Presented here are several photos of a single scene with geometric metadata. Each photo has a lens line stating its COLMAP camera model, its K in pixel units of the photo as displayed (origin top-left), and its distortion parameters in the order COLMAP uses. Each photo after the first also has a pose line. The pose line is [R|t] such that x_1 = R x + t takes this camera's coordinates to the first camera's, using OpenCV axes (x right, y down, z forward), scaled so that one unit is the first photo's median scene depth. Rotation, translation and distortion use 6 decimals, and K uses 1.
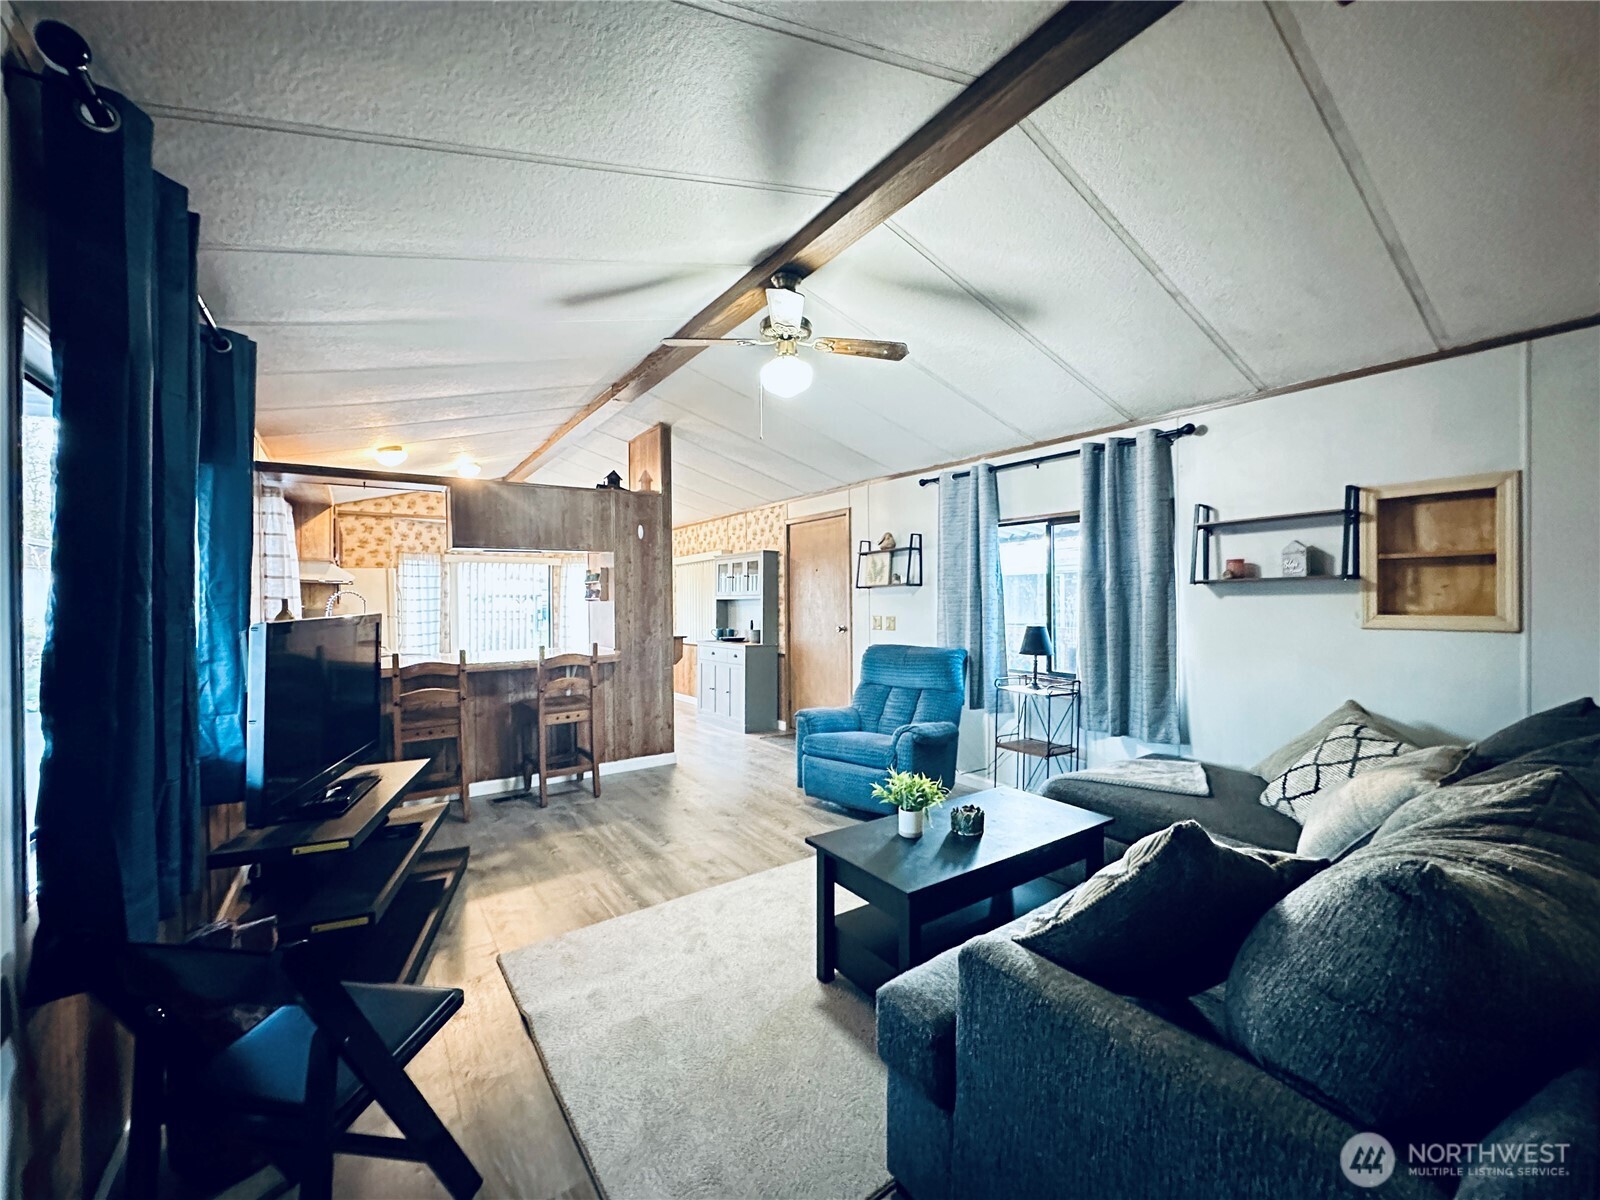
lens RADIAL K [[633.4, 0, 801.3], [0, 633.4, 605.1], [0, 0, 1]] dist [-0.000384, 0.000036]
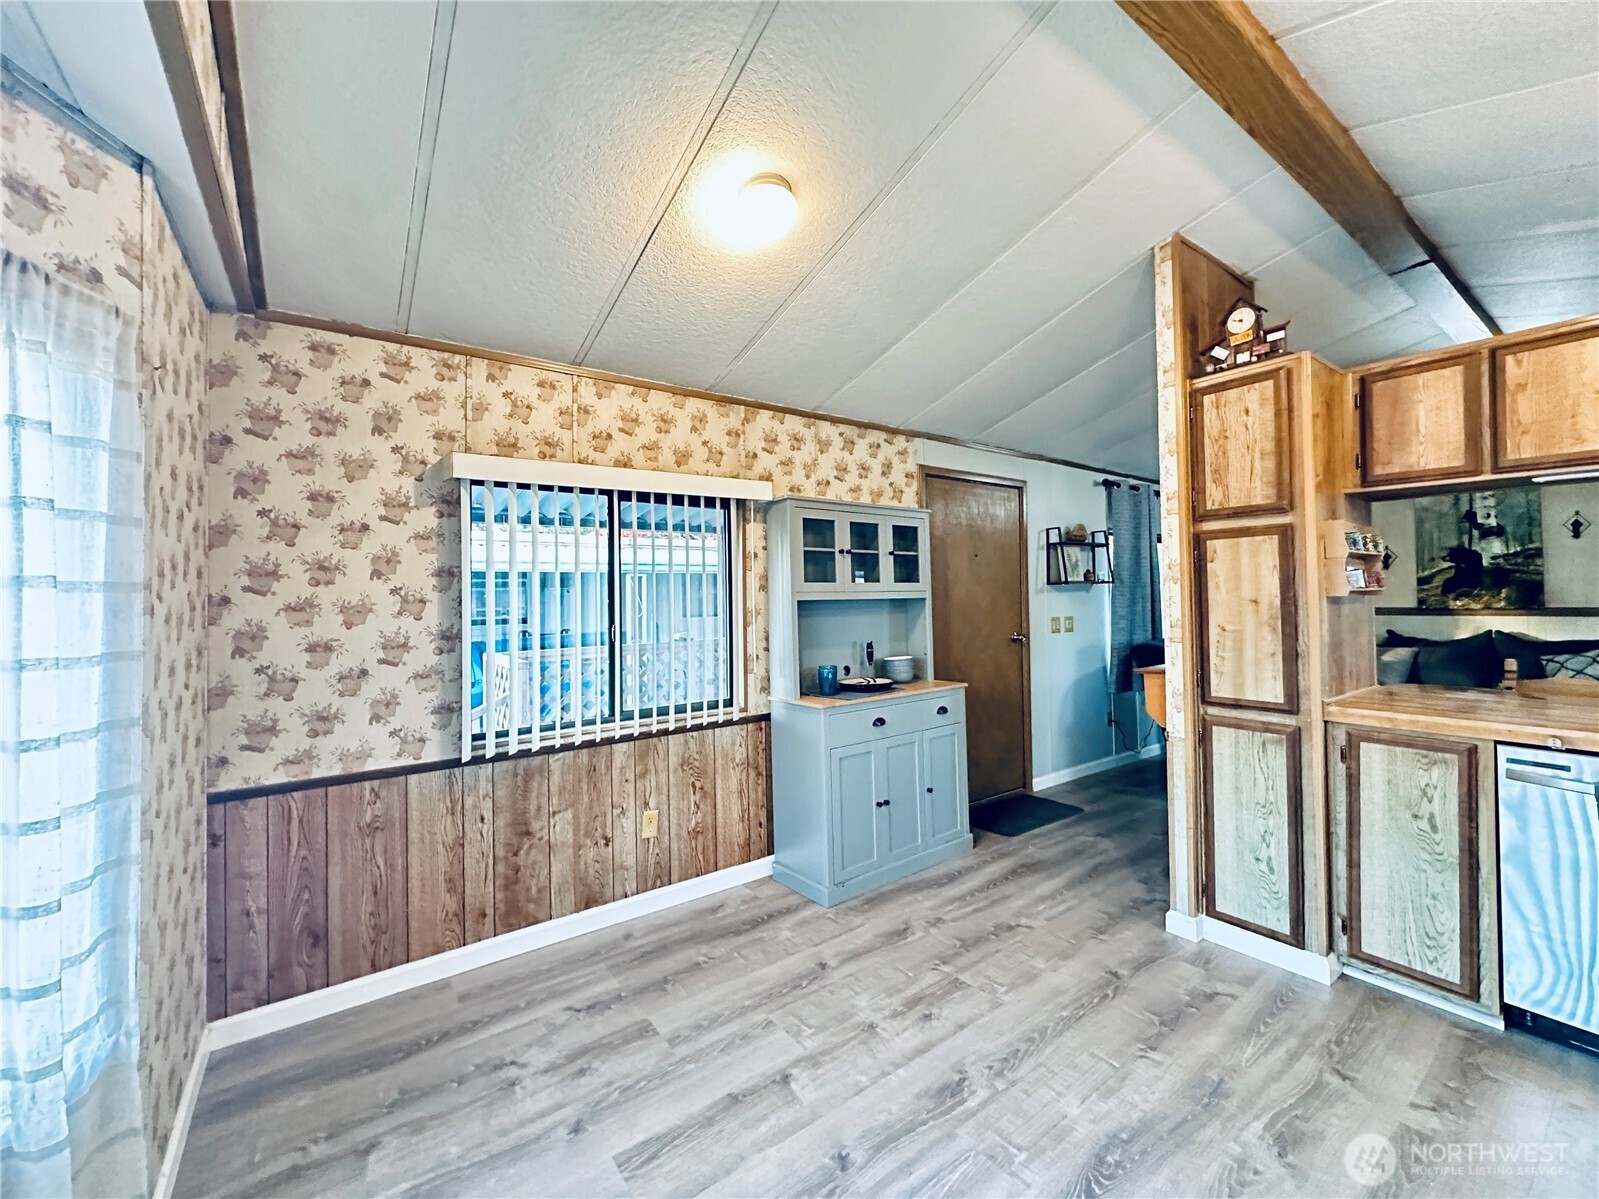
lens RADIAL K [[652.9, 0, 802.0], [0, 652.9, 586.4], [0, 0, 1]] dist [0.000349, 0.000046]
pose [[-0.011085, 0.026468, 0.999588, -1.130943], [0.020307, 0.999449, -0.026239, -0.013516], [-0.999732, 0.020007, -0.011616, 2.004987]]
